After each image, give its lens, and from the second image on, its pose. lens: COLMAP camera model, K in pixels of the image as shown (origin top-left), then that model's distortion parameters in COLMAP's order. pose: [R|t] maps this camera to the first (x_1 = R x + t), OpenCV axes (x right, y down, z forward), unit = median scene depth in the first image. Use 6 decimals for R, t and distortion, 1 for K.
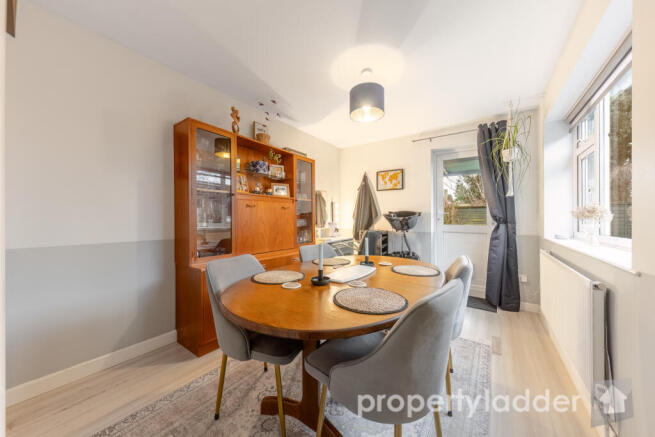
lens RADIAL K [[227.2, 0, 329.6], [0, 227.2, 218.6], [0, 0, 1]] dist [0.002189, 0.000308]
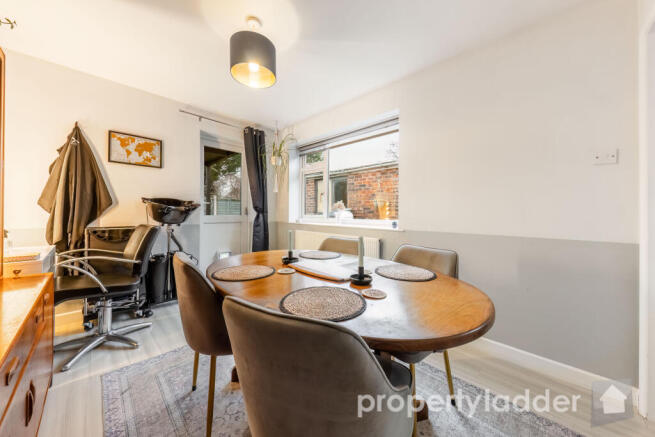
lens RADIAL K [[227.2, 0, 328.2], [0, 227.2, 214.3], [0, 0, 1]] dist [0.002189, 0.000308]
pose [[0.146901, -0.007152, 0.989125, -0.326586], [0.004469, 0.999968, 0.006566, 0.017161], [-0.989141, 0.003456, 0.146929, 0.359743]]
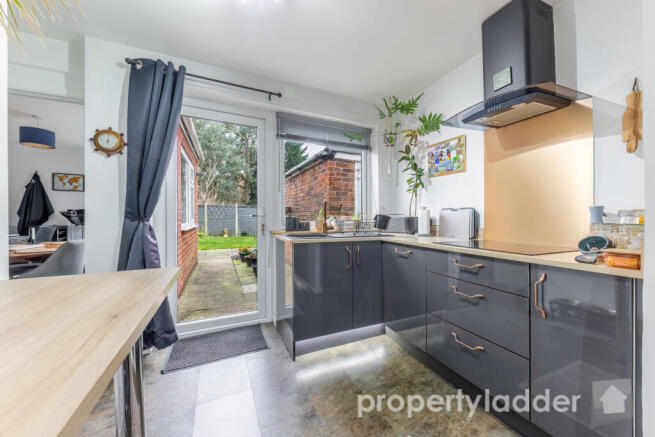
lens RADIAL K [[248.4, 0, 330.0], [0, 248.4, 216.3], [0, 0, 1]] dist [-0.000563, -0.000167]
pose [[0.510960, 0.002316, 0.859601, -0.146542], [0.000220, 0.999996, -0.002824, 0.007267], [-0.859604, 0.001632, 0.510957, -0.810691]]
